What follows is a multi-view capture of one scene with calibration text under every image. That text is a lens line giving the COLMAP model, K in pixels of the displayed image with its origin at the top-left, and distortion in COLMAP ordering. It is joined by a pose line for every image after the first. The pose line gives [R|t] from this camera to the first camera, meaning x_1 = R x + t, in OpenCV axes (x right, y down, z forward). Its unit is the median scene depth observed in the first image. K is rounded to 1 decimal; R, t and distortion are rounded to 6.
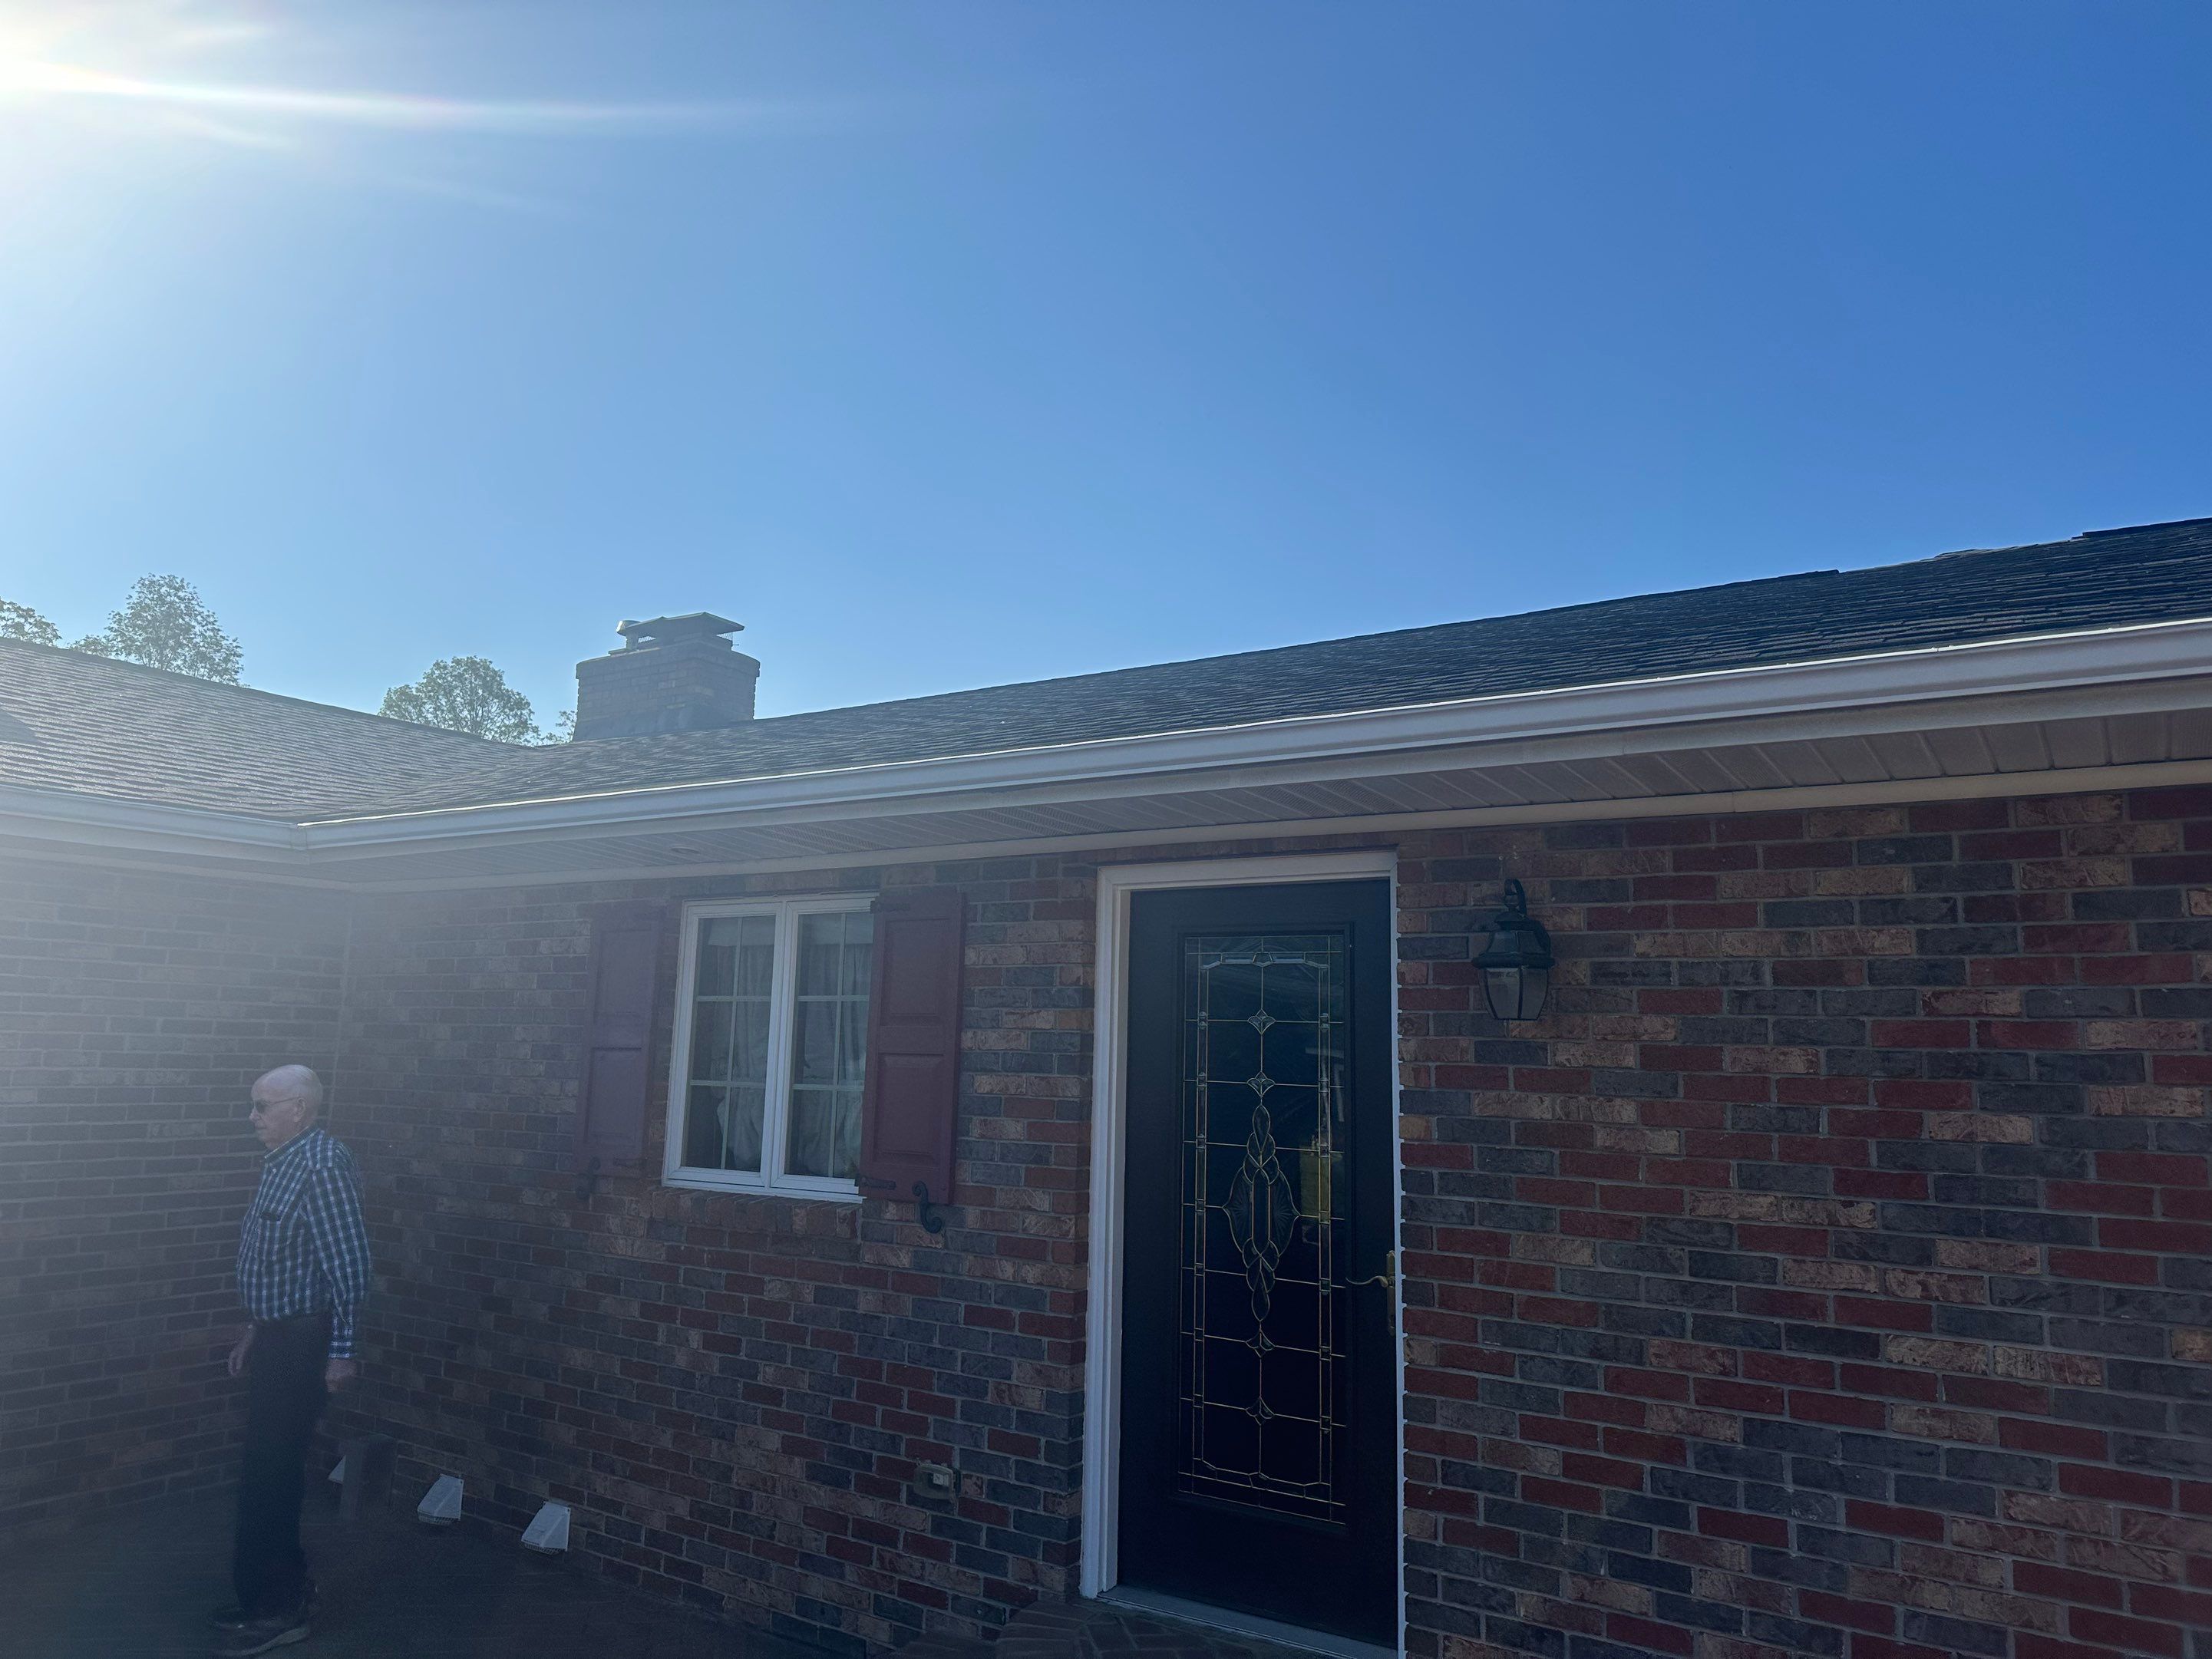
lens RADIAL K [[1566.6, 0, 1095.0], [0, 1566.6, 825.8], [0, 0, 1]] dist [0.047973, -0.040149]
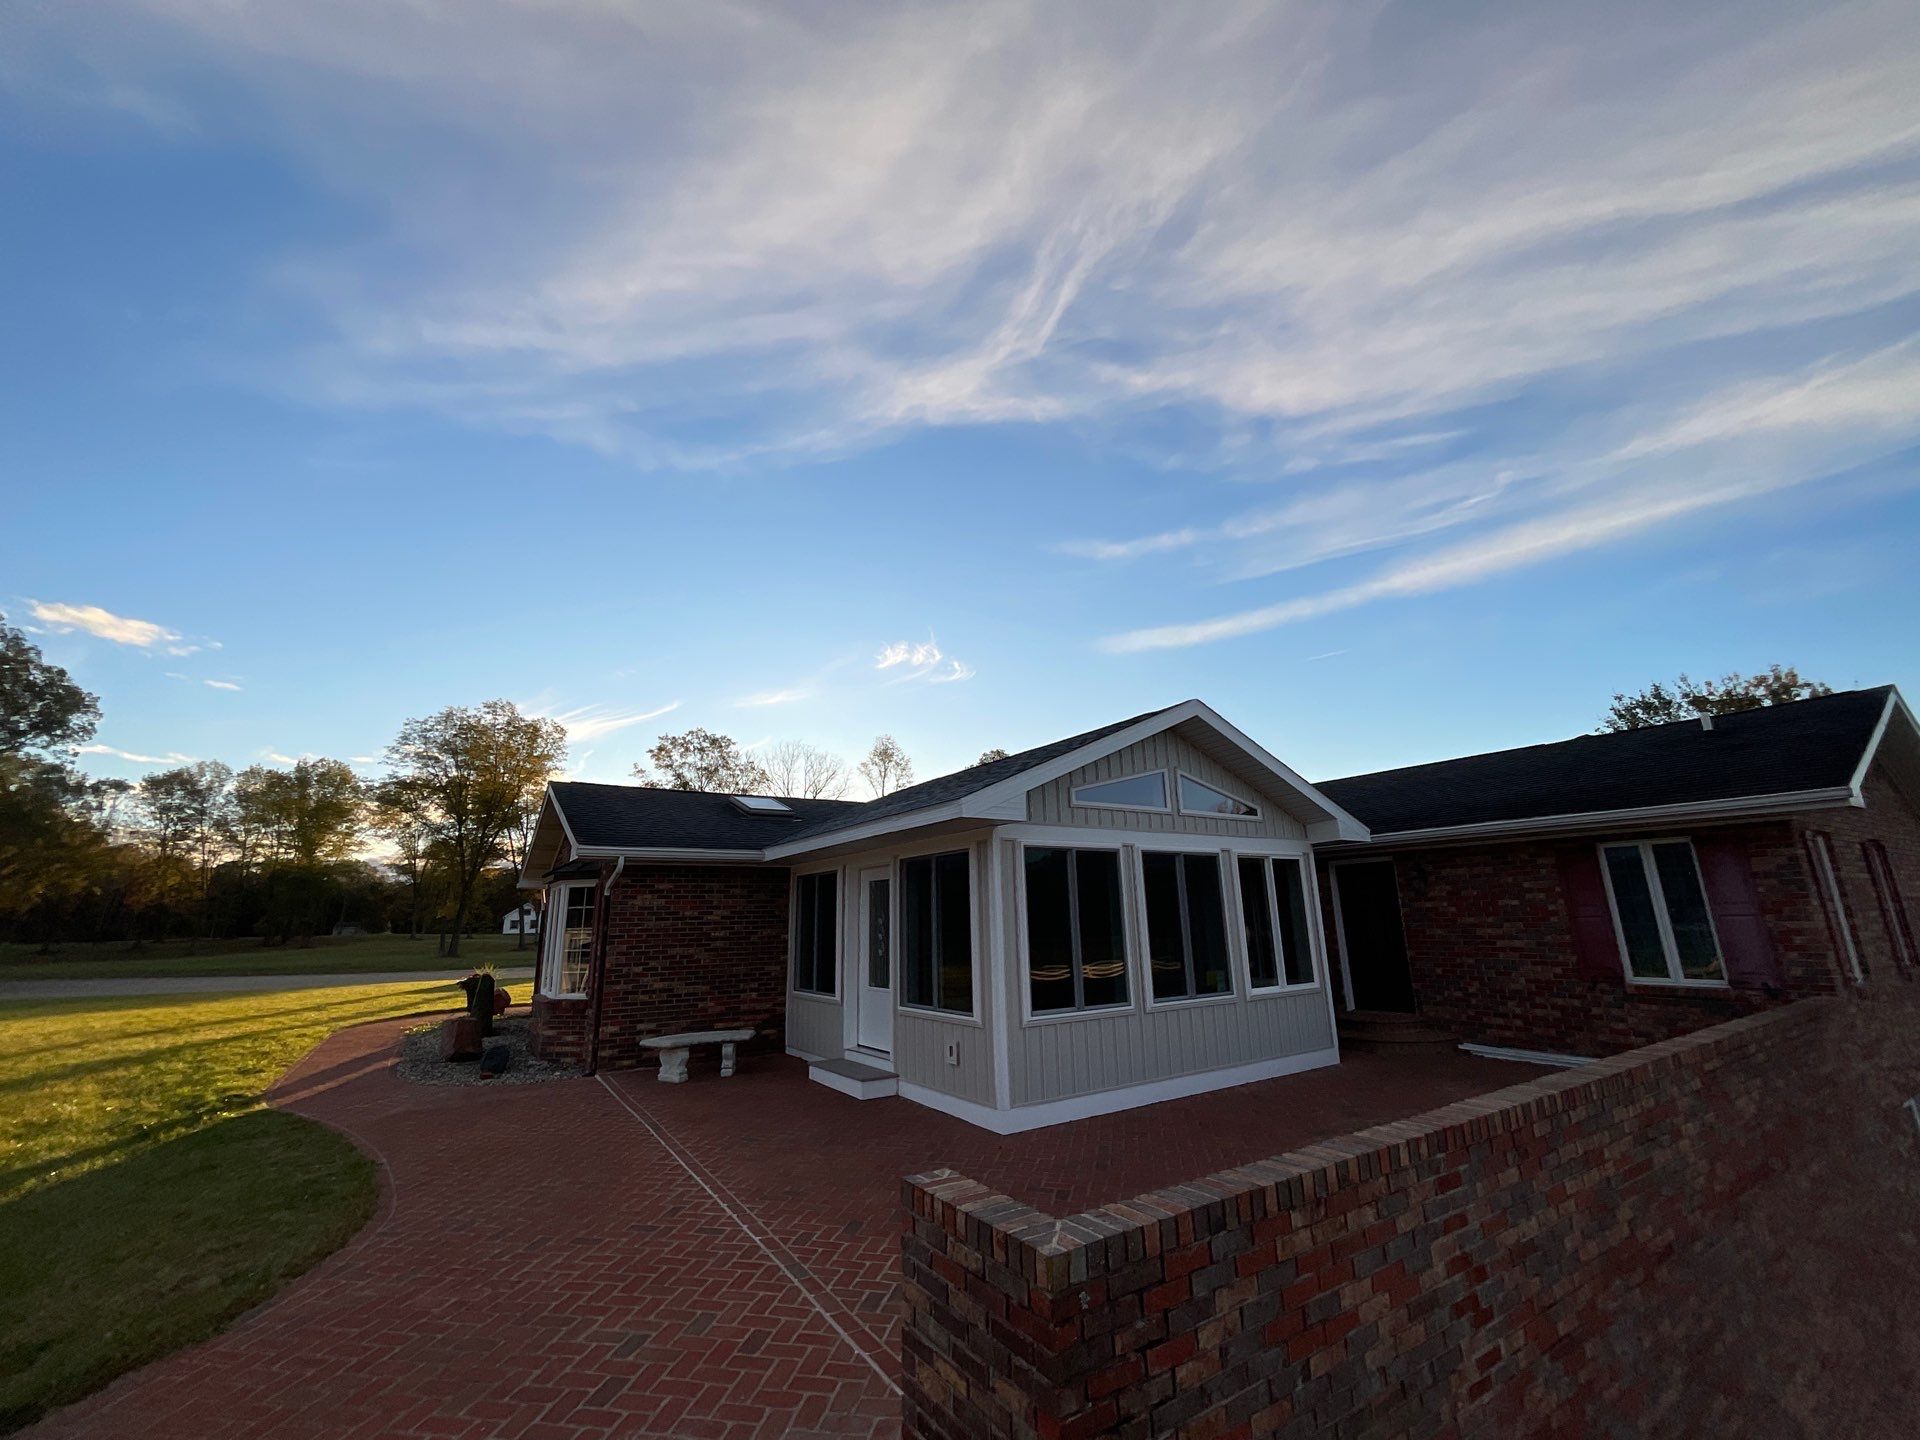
lens RADIAL K [[774.4, 0, 959.0], [0, 774.4, 726.9], [0, 0, 1]] dist [0.001800, -0.001761]
pose [[0.918066, -0.139754, -0.370978, -0.077802], [0.104392, 0.987998, -0.113855, -0.191429], [0.382437, 0.065799, 0.921636, -1.400011]]
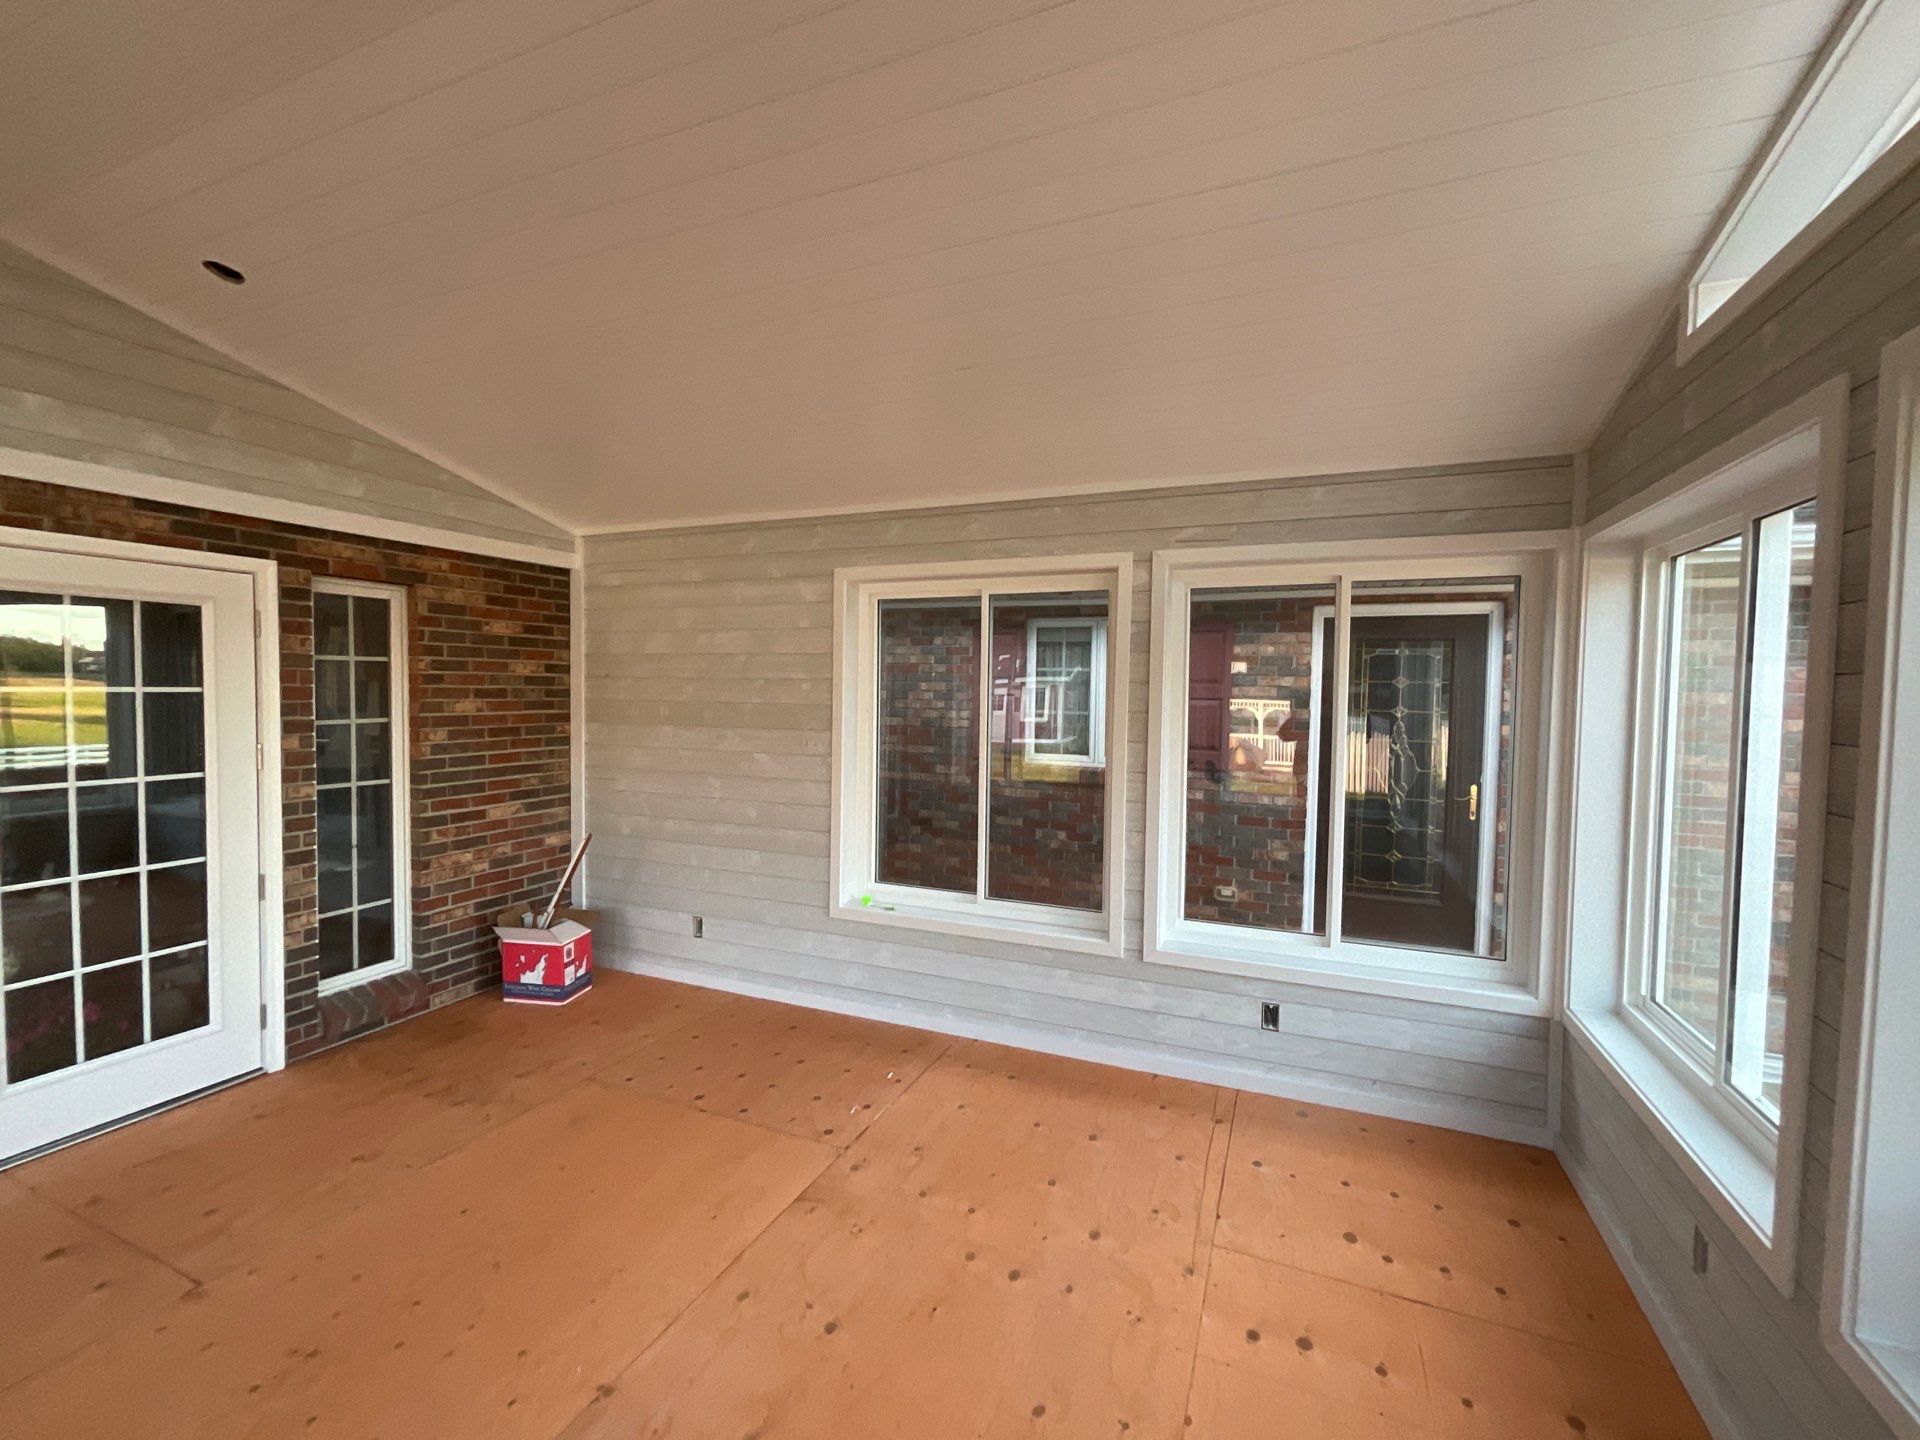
lens RADIAL K [[803.9, 0, 958.9], [0, 803.9, 727.1], [0, 0, 1]] dist [-0.000394, 0.000694]
pose [[0.983127, -0.018350, 0.182004, -0.540925], [-0.017939, 0.980489, 0.195753, -0.012225], [-0.182045, -0.195715, 0.963616, 0.047802]]
